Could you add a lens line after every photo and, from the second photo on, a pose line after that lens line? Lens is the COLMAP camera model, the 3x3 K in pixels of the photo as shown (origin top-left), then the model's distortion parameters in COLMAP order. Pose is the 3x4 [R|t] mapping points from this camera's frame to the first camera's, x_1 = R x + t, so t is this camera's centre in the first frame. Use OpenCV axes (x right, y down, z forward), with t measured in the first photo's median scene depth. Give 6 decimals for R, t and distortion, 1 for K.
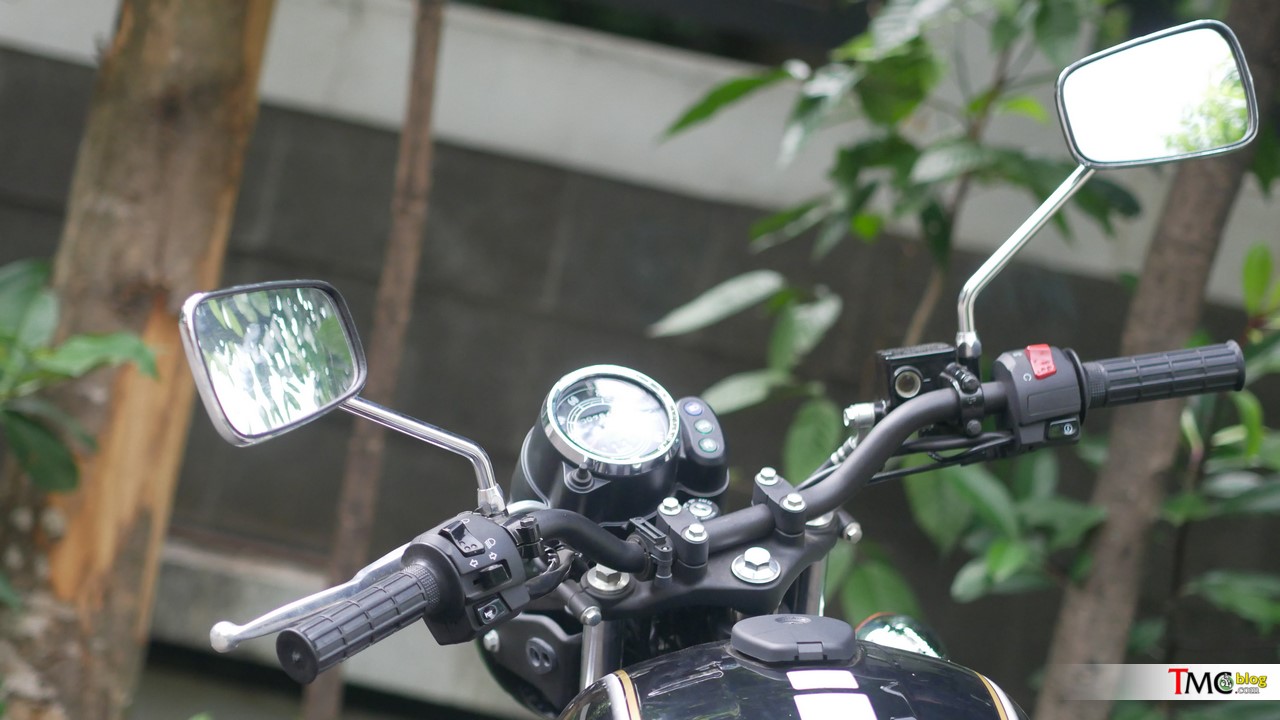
lens RADIAL K [[3481.9, 0, 642.3], [0, 3481.9, 358.2], [0, 0, 1]] dist [0.230177, 0.000000]
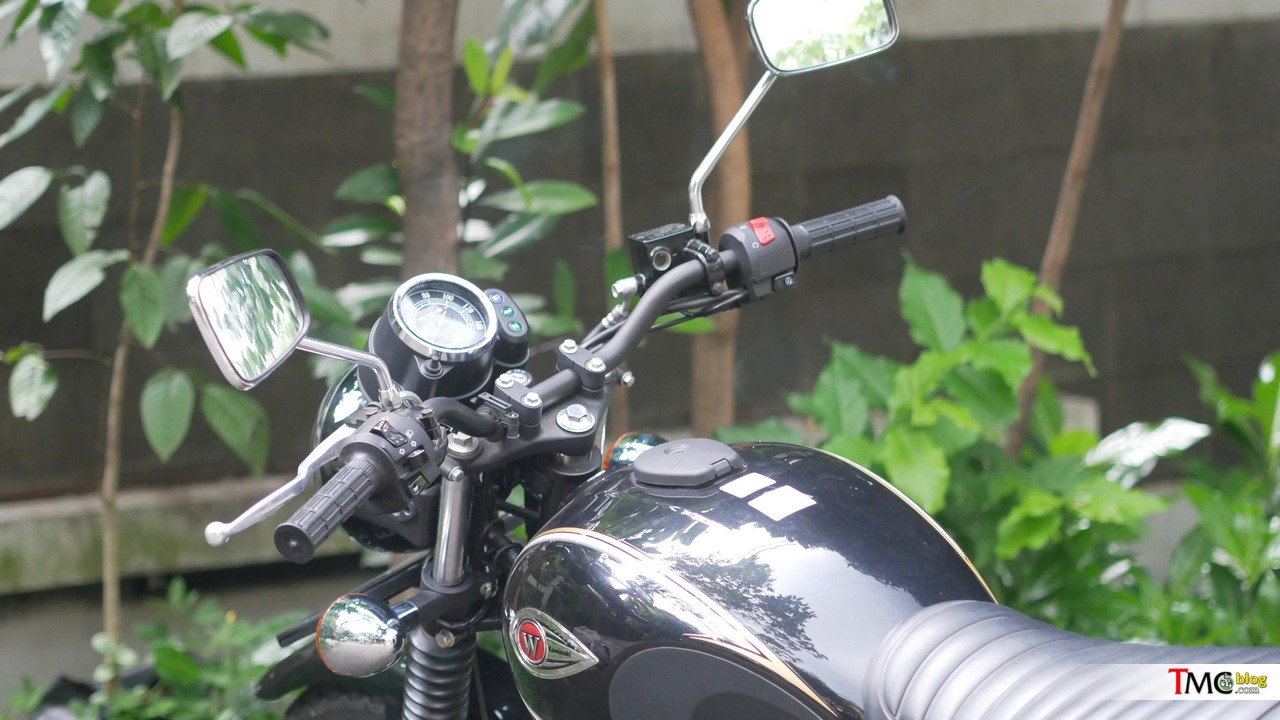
lens RADIAL K [[3481.9, 0, 638.4], [0, 3481.9, 362.6], [0, 0, 1]] dist [0.230177, 0.000000]
pose [[0.964941, -0.124969, 0.230807, -0.234308], [0.104023, 0.989450, 0.100838, -0.086047], [-0.240973, -0.073294, 0.967760, -0.240292]]
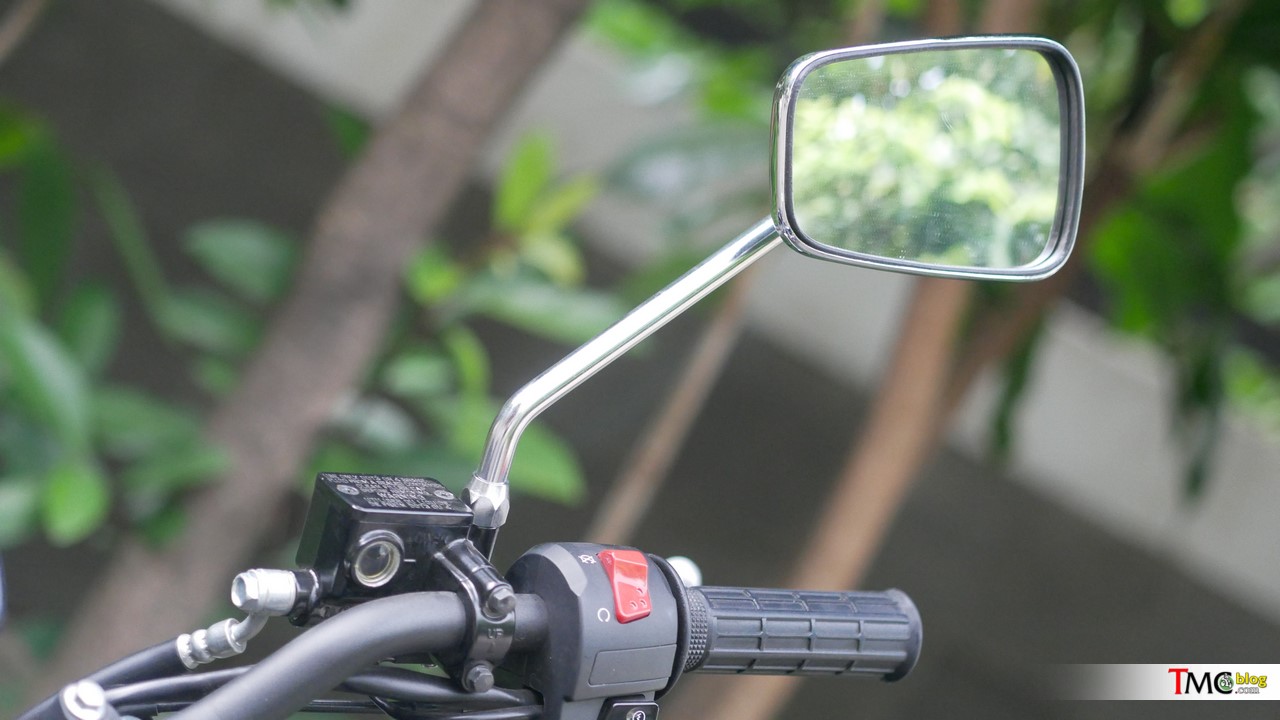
lens RADIAL K [[3481.9, 0, 637.8], [0, 3481.9, 359.7], [0, 0, 1]] dist [0.230177, 0.000000]
pose [[0.881313, 0.234069, 0.410486, -0.112131], [-0.292026, 0.952741, 0.083705, -0.077495], [-0.371494, -0.193643, 0.908017, 0.522816]]
